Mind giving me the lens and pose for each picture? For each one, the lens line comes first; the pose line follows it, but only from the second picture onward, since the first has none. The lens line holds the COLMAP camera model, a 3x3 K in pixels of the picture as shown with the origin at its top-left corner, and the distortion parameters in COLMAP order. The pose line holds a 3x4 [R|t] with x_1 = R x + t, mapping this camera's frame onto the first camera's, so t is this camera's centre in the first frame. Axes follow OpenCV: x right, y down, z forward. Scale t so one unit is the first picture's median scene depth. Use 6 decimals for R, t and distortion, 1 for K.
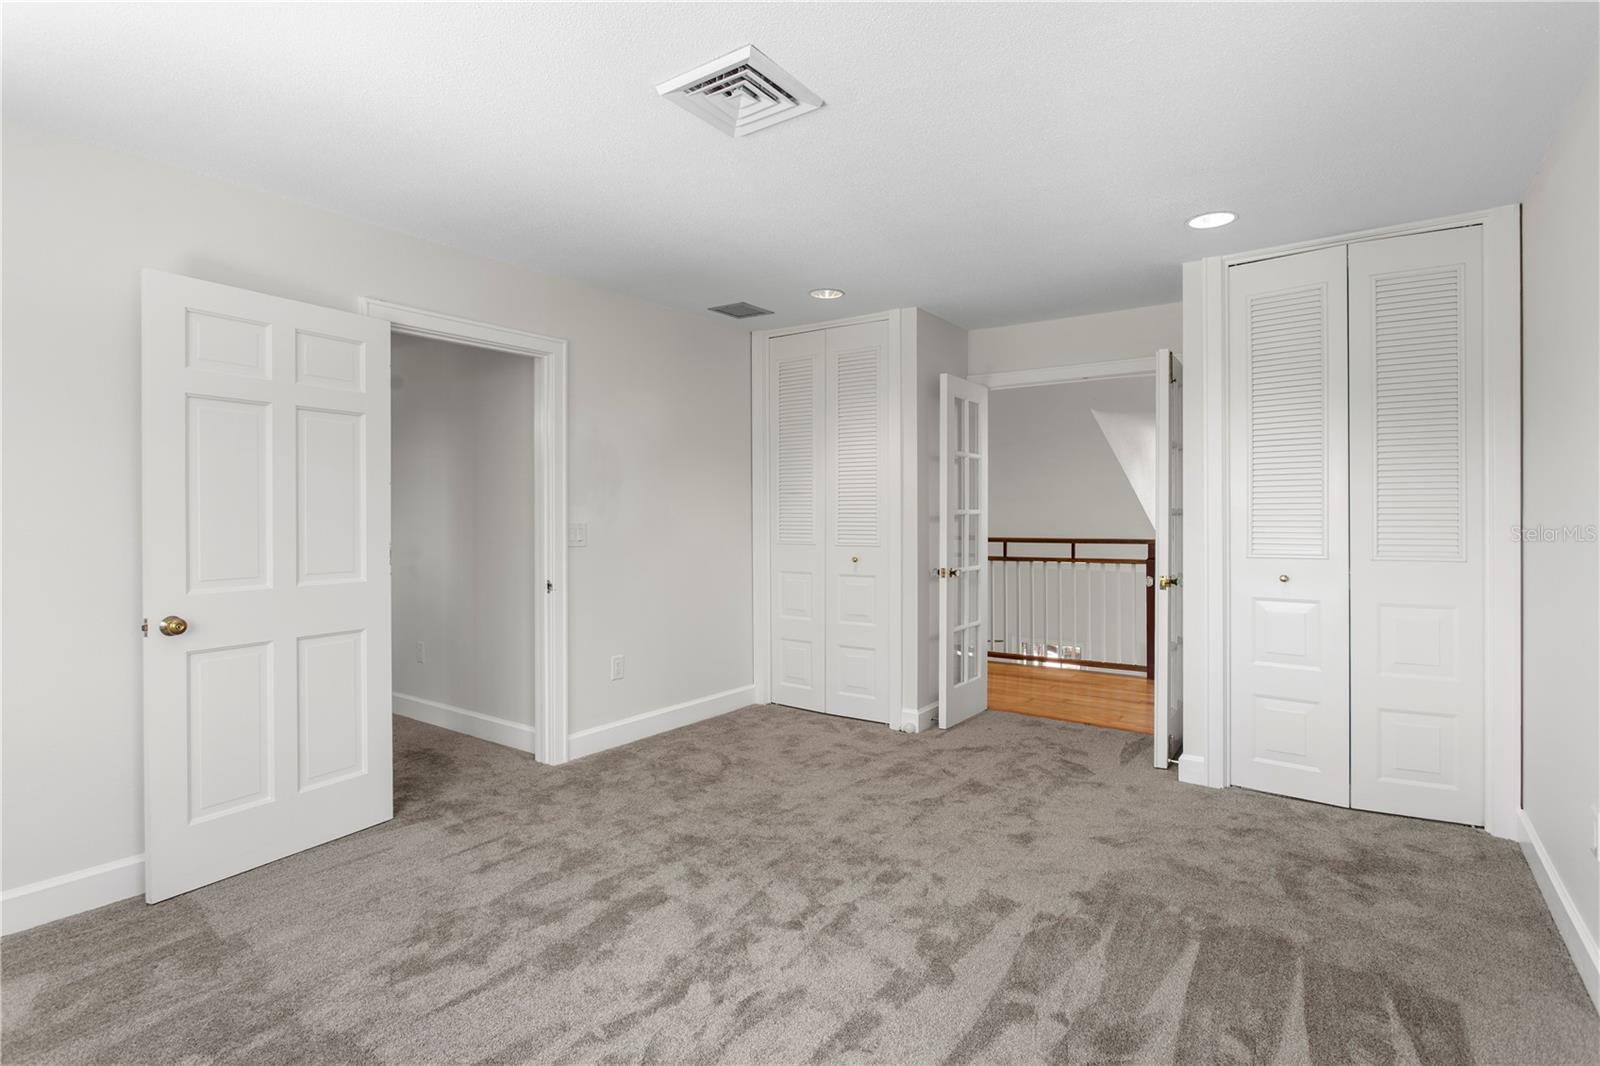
lens RADIAL K [[779.3, 0, 800.4], [0, 779.3, 524.1], [0, 0, 1]] dist [0.005420, 0.000528]
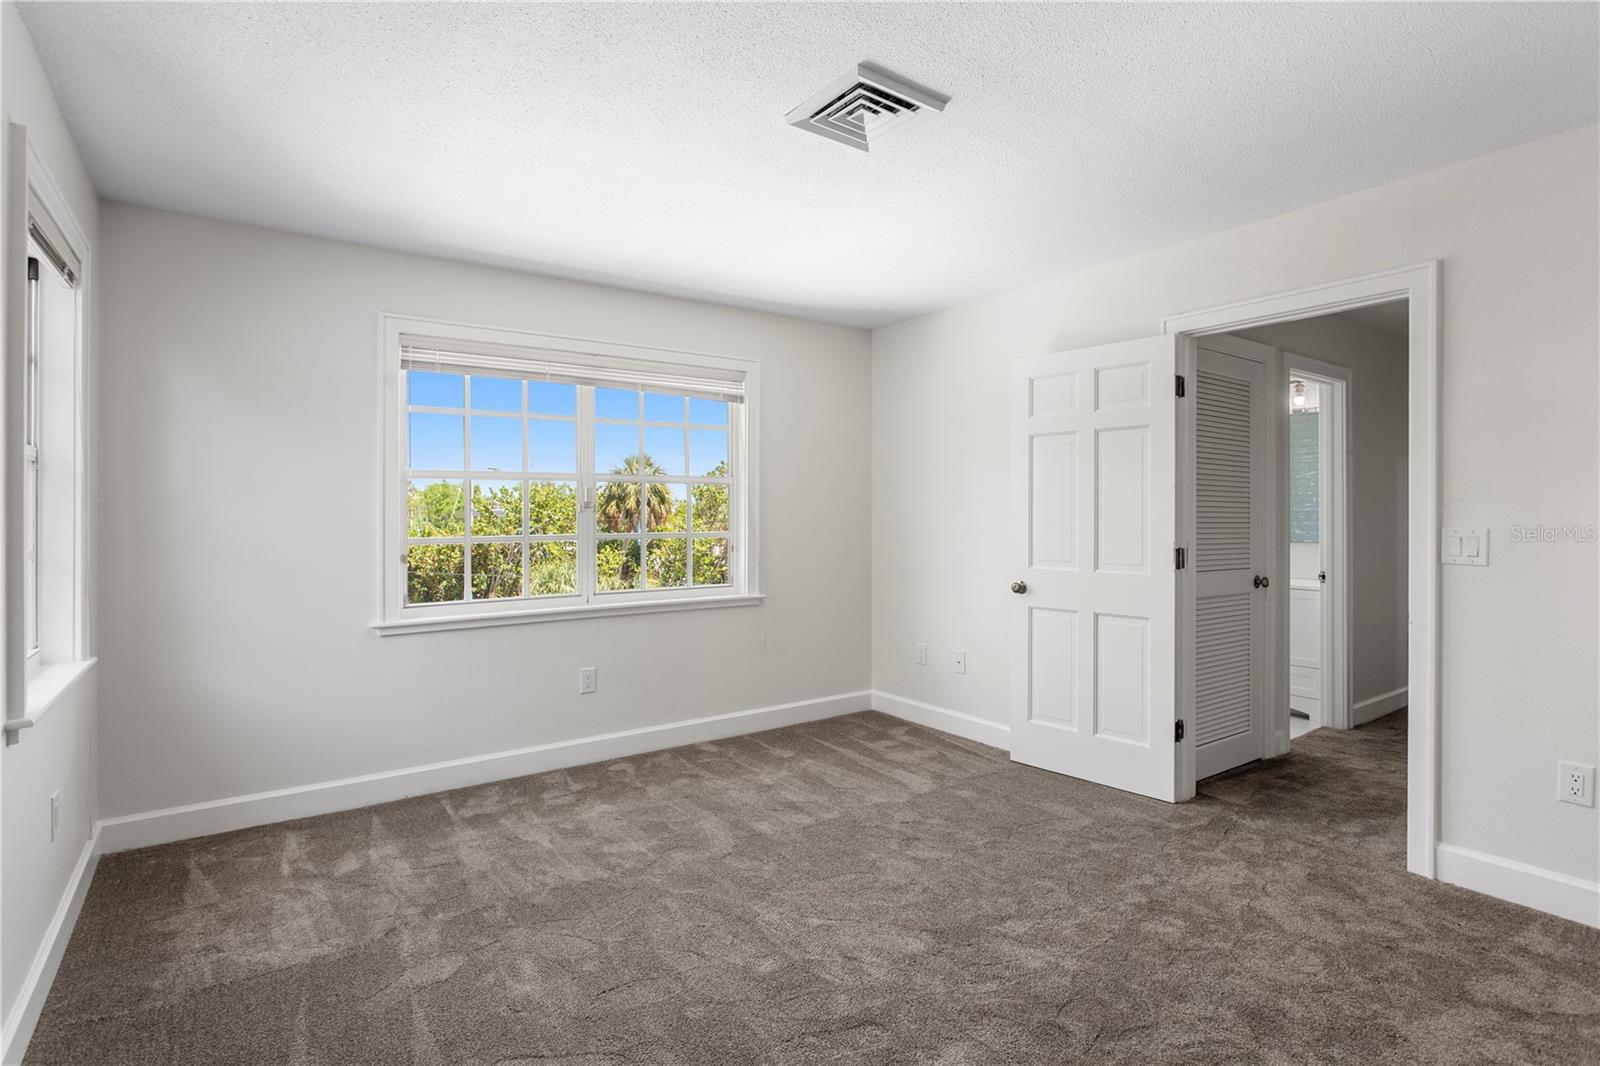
lens RADIAL K [[779.3, 0, 798.6], [0, 779.3, 523.6], [0, 0, 1]] dist [0.005420, 0.000528]
pose [[-0.313408, 0.004657, -0.949607, 0.642254], [-0.011523, 0.999896, 0.008707, -0.004004], [0.949549, 0.013671, -0.313322, 0.851538]]
